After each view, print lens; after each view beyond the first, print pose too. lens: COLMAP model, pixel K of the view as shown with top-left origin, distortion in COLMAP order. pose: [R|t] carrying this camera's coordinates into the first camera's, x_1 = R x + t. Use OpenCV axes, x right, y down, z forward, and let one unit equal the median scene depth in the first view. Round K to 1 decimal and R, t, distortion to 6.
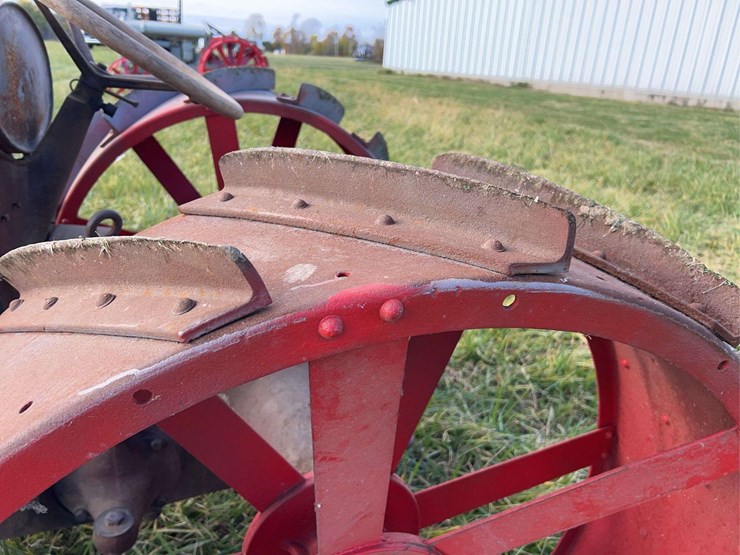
lens RADIAL K [[572.7, 0, 372.0], [0, 572.7, 265.0], [0, 0, 1]] dist [0.002524, 0.007097]
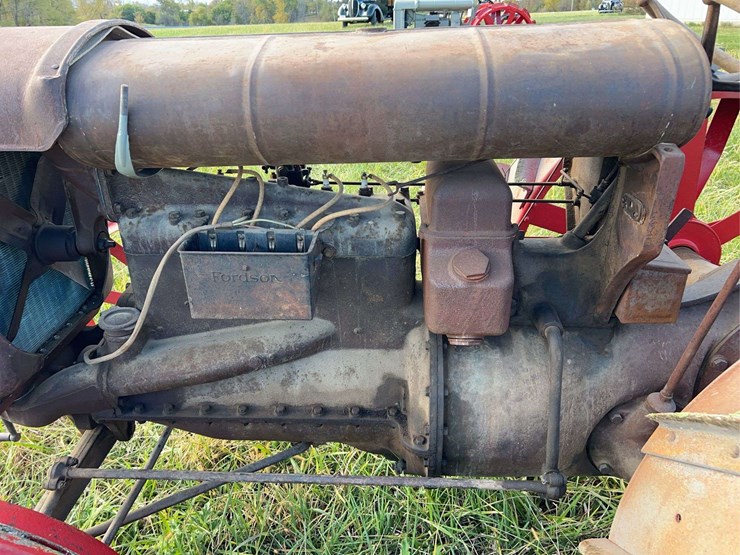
lens RADIAL K [[561.0, 0, 363.1], [0, 561.0, 276.3], [0, 0, 1]] dist [0.048067, -0.058205]
pose [[0.926506, 0.073996, -0.368933, -0.045493], [-0.044553, 0.995149, 0.087709, -0.001767], [0.373634, -0.064826, 0.925308, -0.018034]]
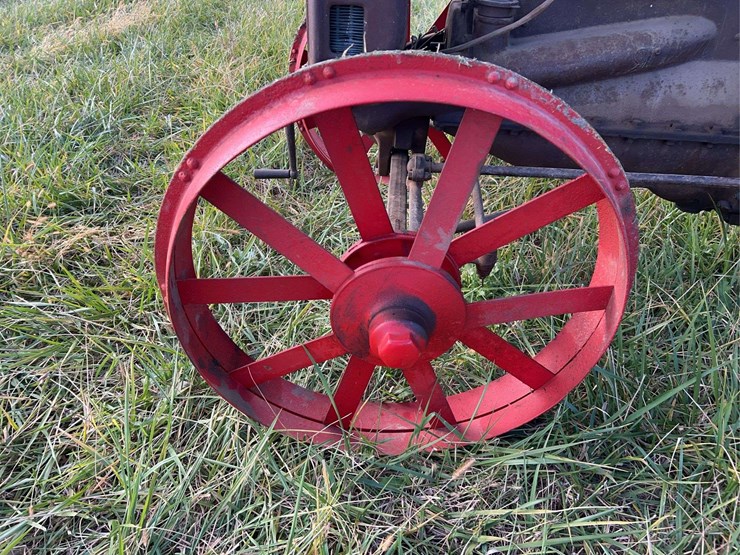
lens RADIAL K [[563.8, 0, 367.5], [0, 563.8, 279.5], [0, 0, 1]] dist [0.044242, -0.055979]
pose [[0.923655, 0.177528, -0.339625, -0.093650], [-0.102659, 0.968460, 0.227037, 0.035549], [0.369218, -0.174838, 0.912748, -0.039208]]
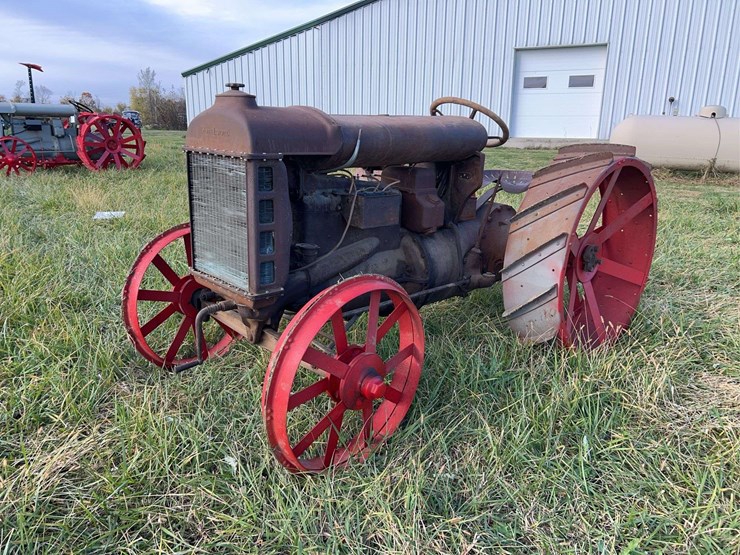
lens RADIAL K [[559.1, 0, 370.2], [0, 559.1, 279.1], [0, 0, 1]] dist [0.057419, -0.064819]
pose [[0.910773, -0.160387, 0.380484, -0.160809], [0.185477, 0.982192, -0.029954, 0.032459], [-0.368904, 0.097853, 0.924302, -0.117435]]
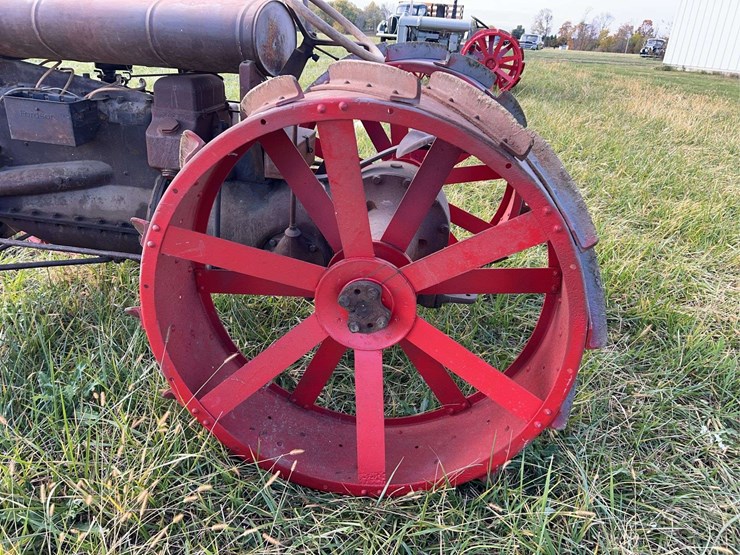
lens RADIAL K [[560.1, 0, 373.3], [0, 560.1, 275.3], [0, 0, 1]] dist [0.049850, -0.057017]
pose [[0.897333, 0.174236, -0.405506, 0.042864], [-0.163084, 0.984650, 0.062197, 0.020932], [0.410118, 0.010320, 0.911974, -0.043982]]
